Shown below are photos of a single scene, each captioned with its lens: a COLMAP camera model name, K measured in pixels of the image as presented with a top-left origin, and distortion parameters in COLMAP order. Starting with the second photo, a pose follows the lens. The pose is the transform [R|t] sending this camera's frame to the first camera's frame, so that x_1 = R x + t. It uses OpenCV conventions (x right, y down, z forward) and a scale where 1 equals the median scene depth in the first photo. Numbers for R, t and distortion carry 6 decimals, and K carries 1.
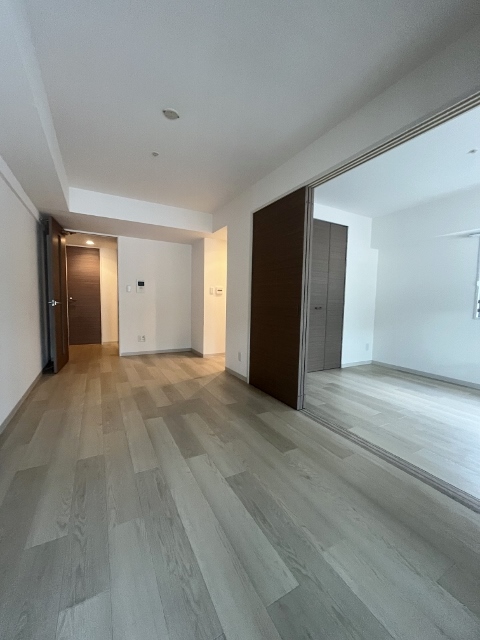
lens RADIAL K [[258.3, 0, 238.3], [0, 258.3, 318.0], [0, 0, 1]] dist [0.001348, -0.000171]
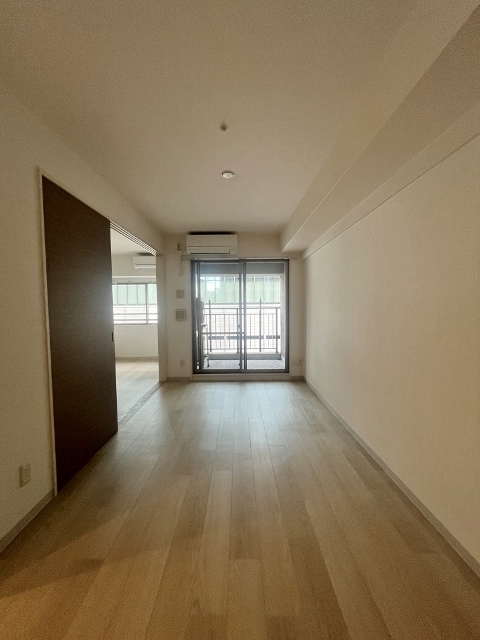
lens RADIAL K [[258.3, 0, 239.9], [0, 258.3, 319.8], [0, 0, 1]] dist [0.001348, -0.000171]
pose [[-0.878569, -0.035909, 0.476263, -0.515286], [0.030212, 0.990994, 0.130451, -0.154857], [-0.476658, 0.128999, -0.869572, 1.199065]]
